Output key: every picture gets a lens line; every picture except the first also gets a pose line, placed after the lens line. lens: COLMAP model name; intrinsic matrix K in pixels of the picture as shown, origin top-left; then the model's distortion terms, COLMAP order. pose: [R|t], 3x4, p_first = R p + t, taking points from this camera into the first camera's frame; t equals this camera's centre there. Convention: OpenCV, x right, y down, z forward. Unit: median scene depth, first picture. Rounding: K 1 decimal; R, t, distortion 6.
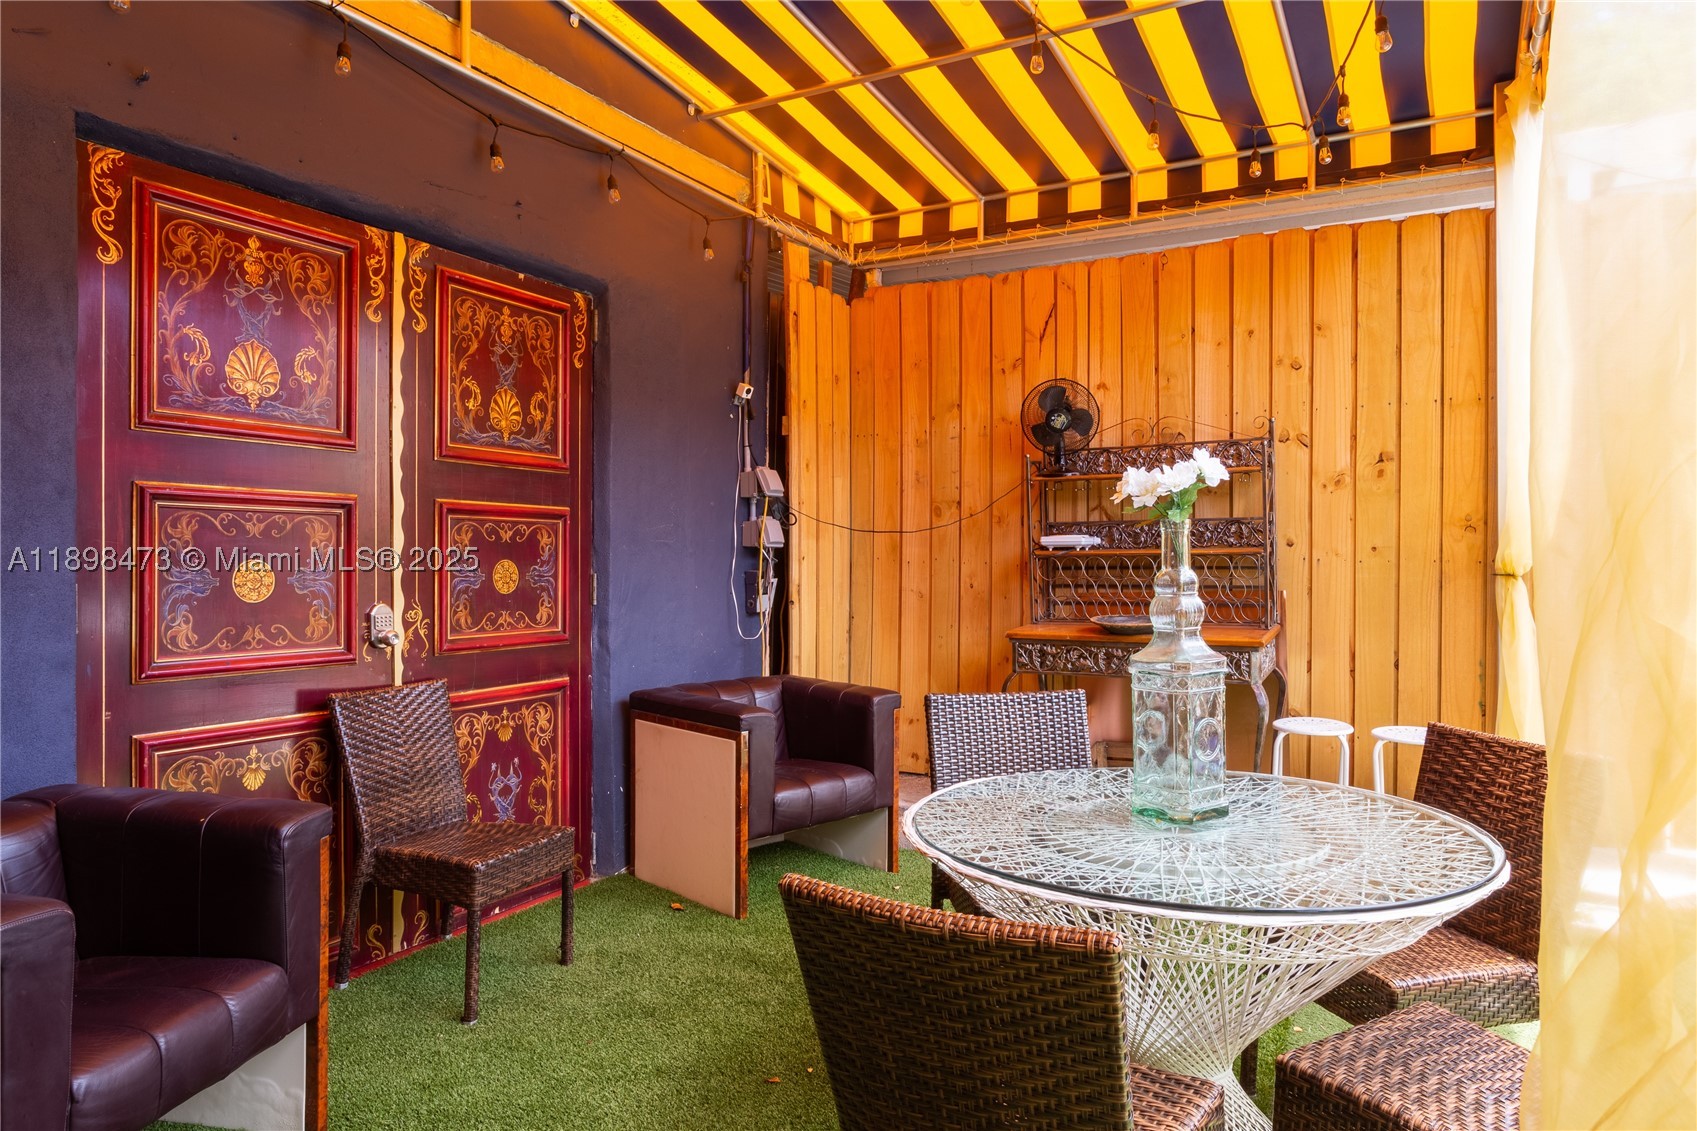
lens RADIAL K [[1092.8, 0, 848.5], [0, 1092.8, 565.5], [0, 0, 1]] dist [-0.006529, 0.002684]
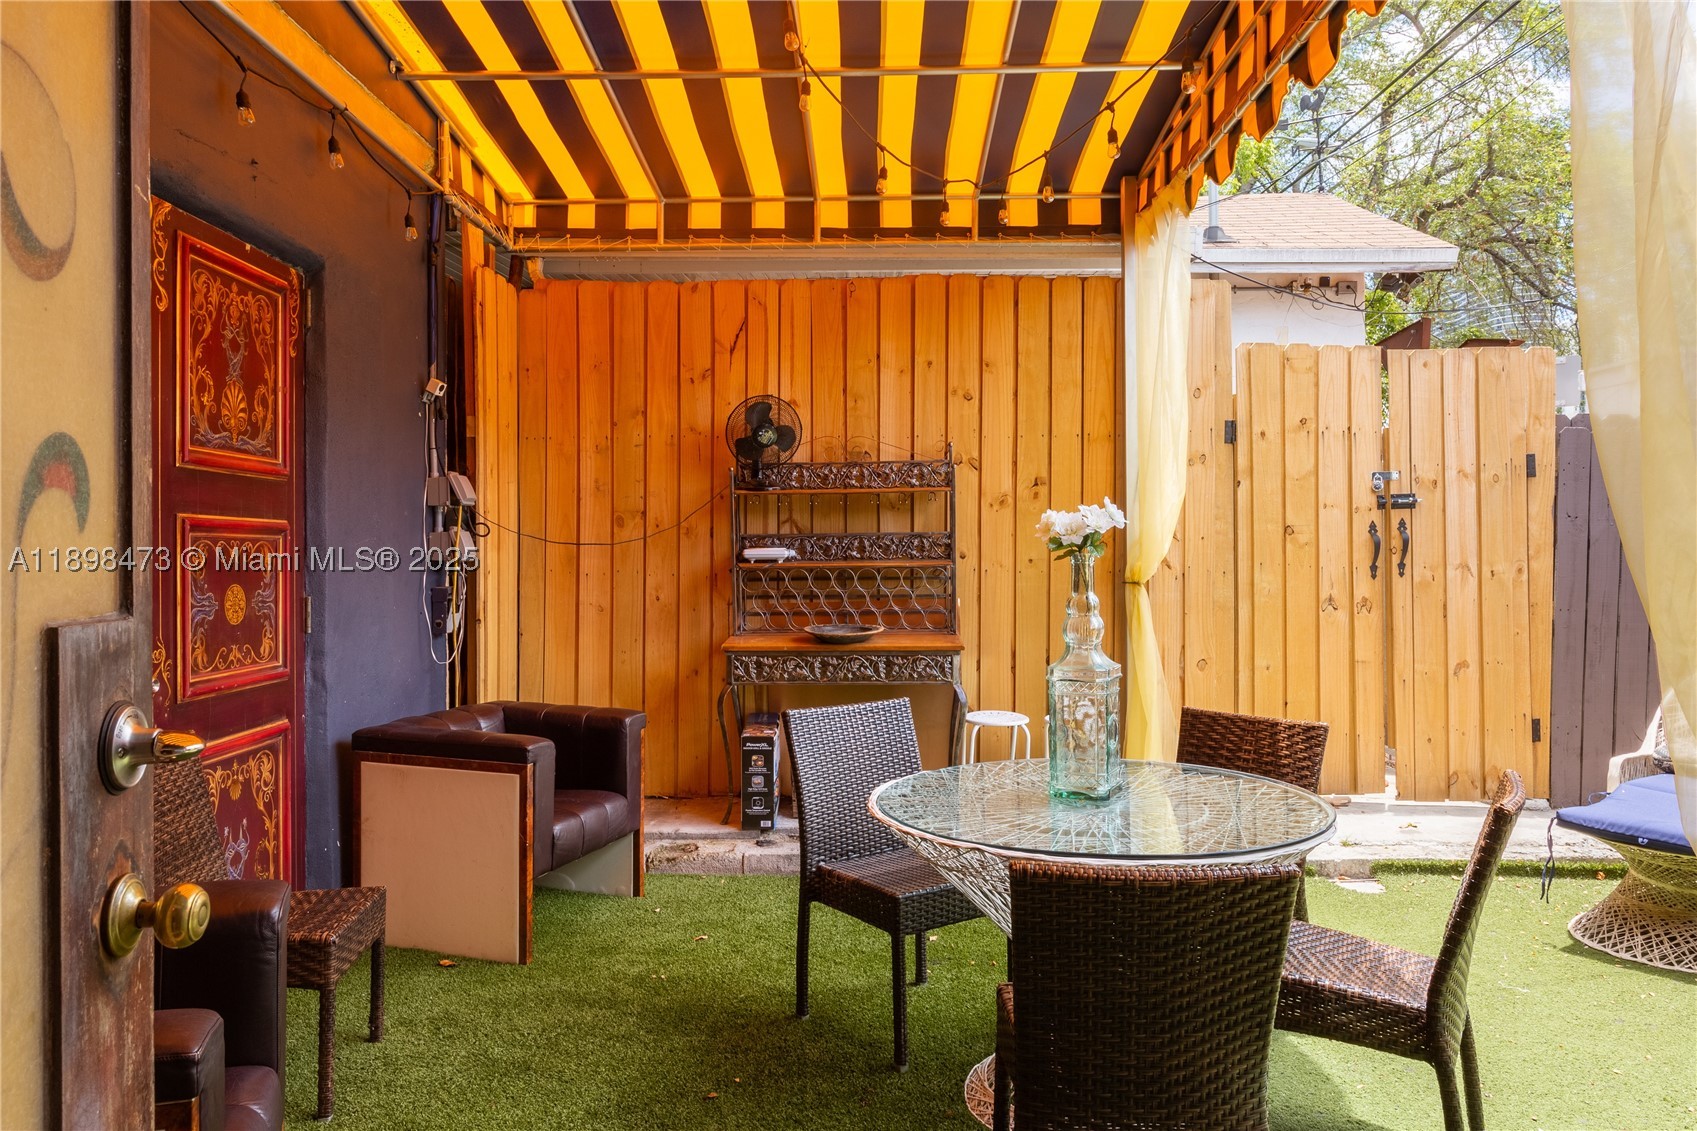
lens RADIAL K [[1208.4, 0, 848.5], [0, 1208.4, 565.5], [0, 0, 1]] dist [-0.004112, 0.003314]
pose [[0.882807, -0.008209, 0.469664, -0.286666], [0.005939, 0.999962, 0.006314, -0.019507], [-0.469698, -0.002785, 0.882823, -0.035635]]
